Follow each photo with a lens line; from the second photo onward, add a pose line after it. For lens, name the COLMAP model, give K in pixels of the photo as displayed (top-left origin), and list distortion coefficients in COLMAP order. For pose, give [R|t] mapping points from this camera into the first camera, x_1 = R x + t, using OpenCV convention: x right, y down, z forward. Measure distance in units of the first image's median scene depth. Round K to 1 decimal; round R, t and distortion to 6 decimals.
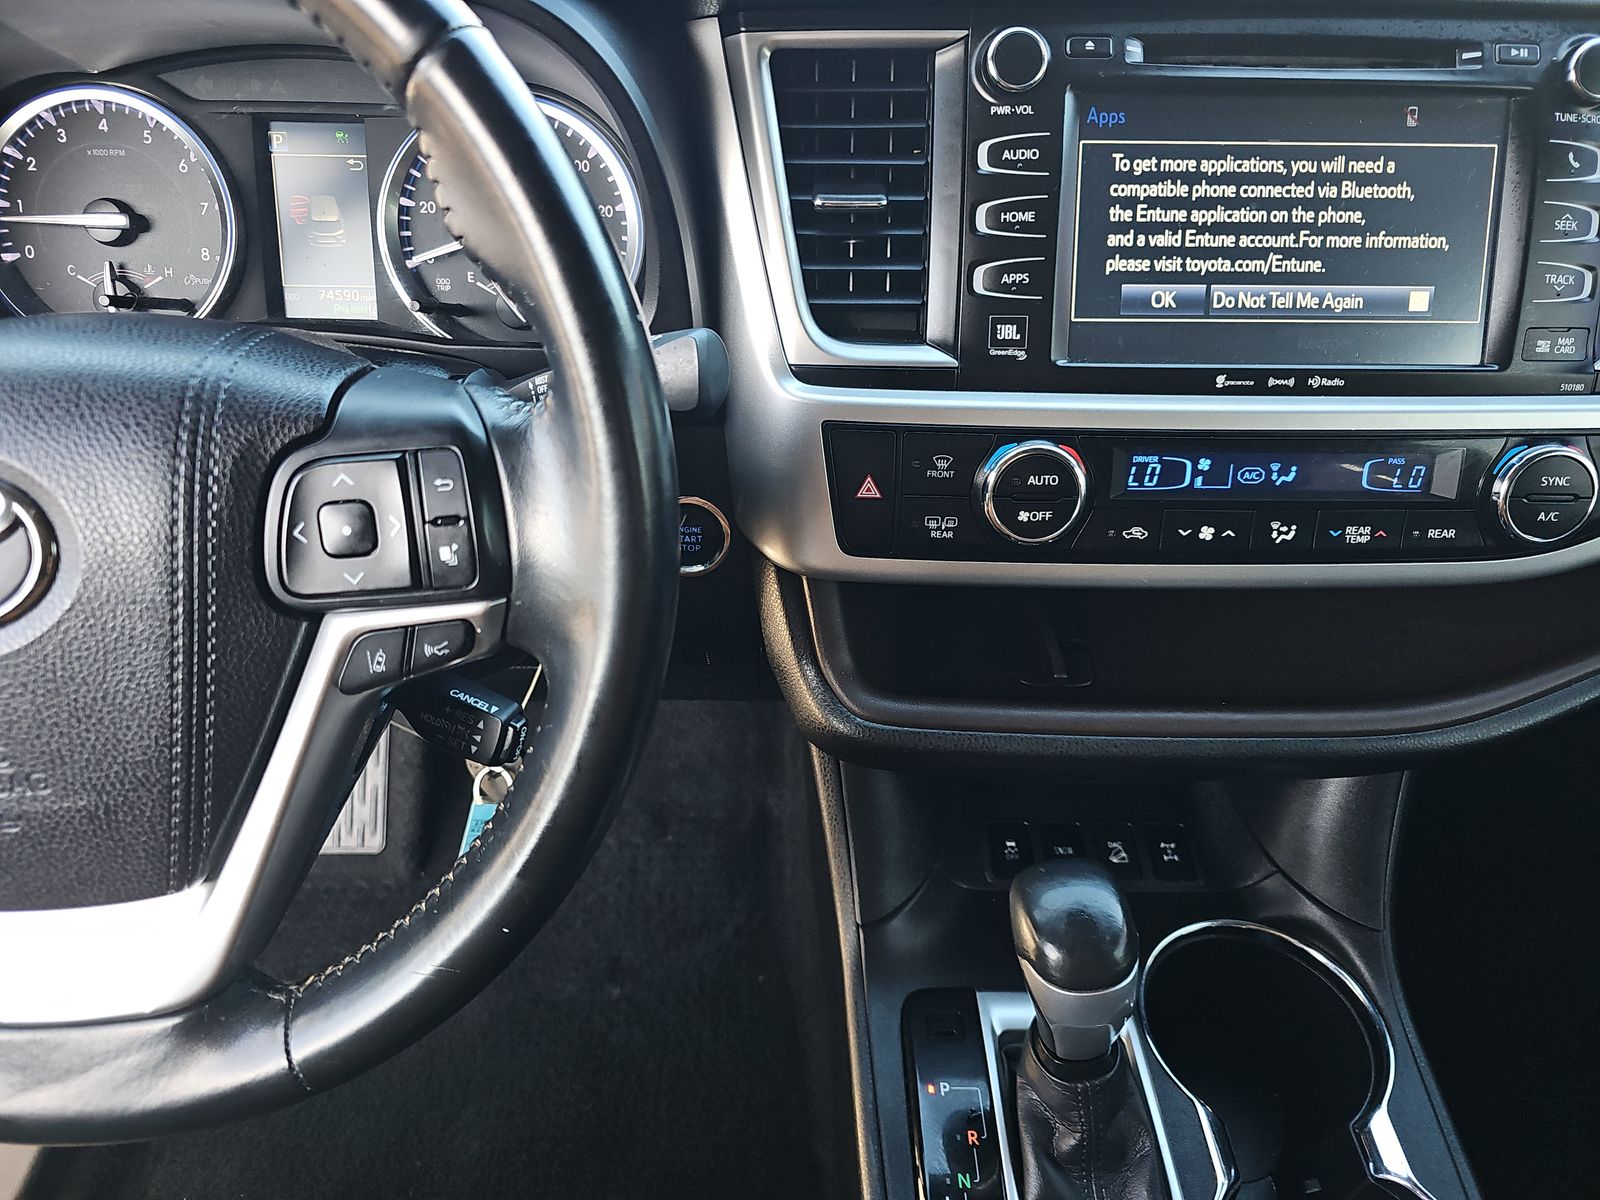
lens RADIAL K [[1086.7, 0, 799.2], [0, 1086.7, 591.6], [0, 0, 1]] dist [0.004391, -0.007608]
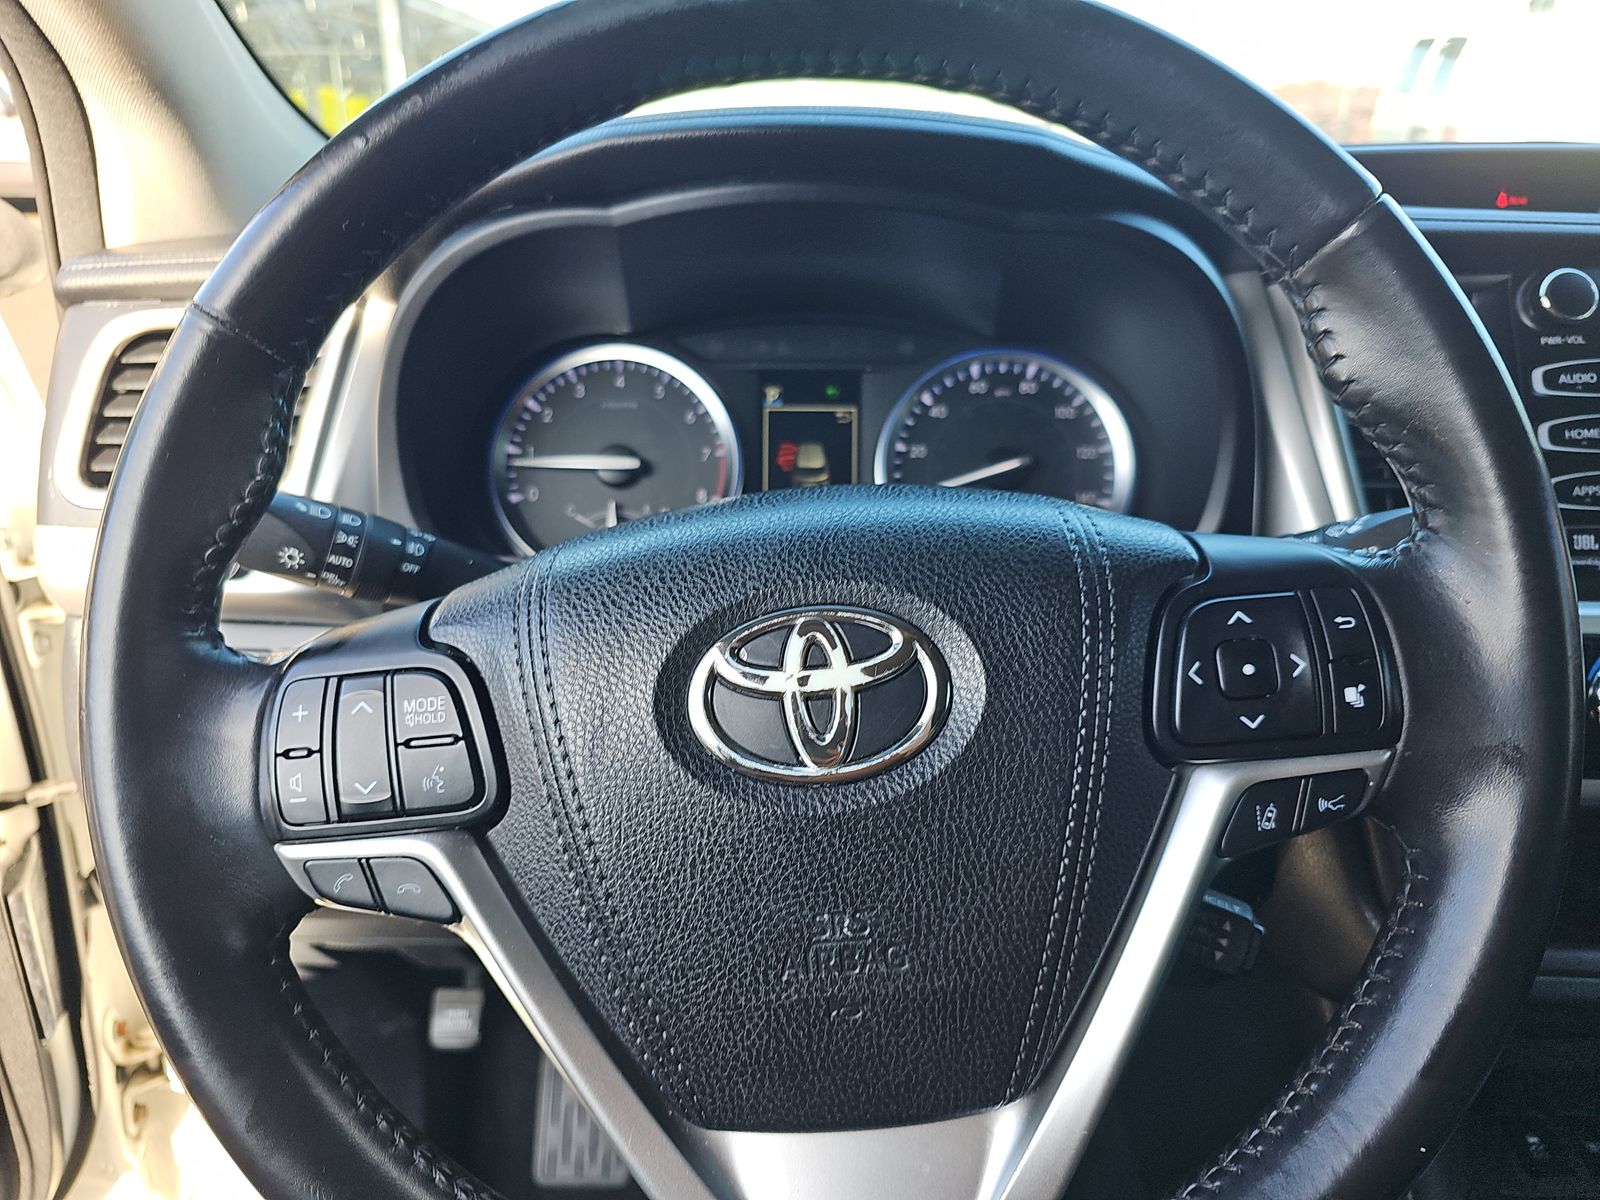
lens RADIAL K [[1086.7, 0, 797.5], [0, 1086.7, 597.2], [0, 0, 1]] dist [0.004391, -0.007608]
pose [[0.999625, -0.004995, -0.026935, -0.518872], [-0.003163, 0.955617, -0.294596, 0.108104], [0.027211, 0.294571, 0.955242, 0.046608]]
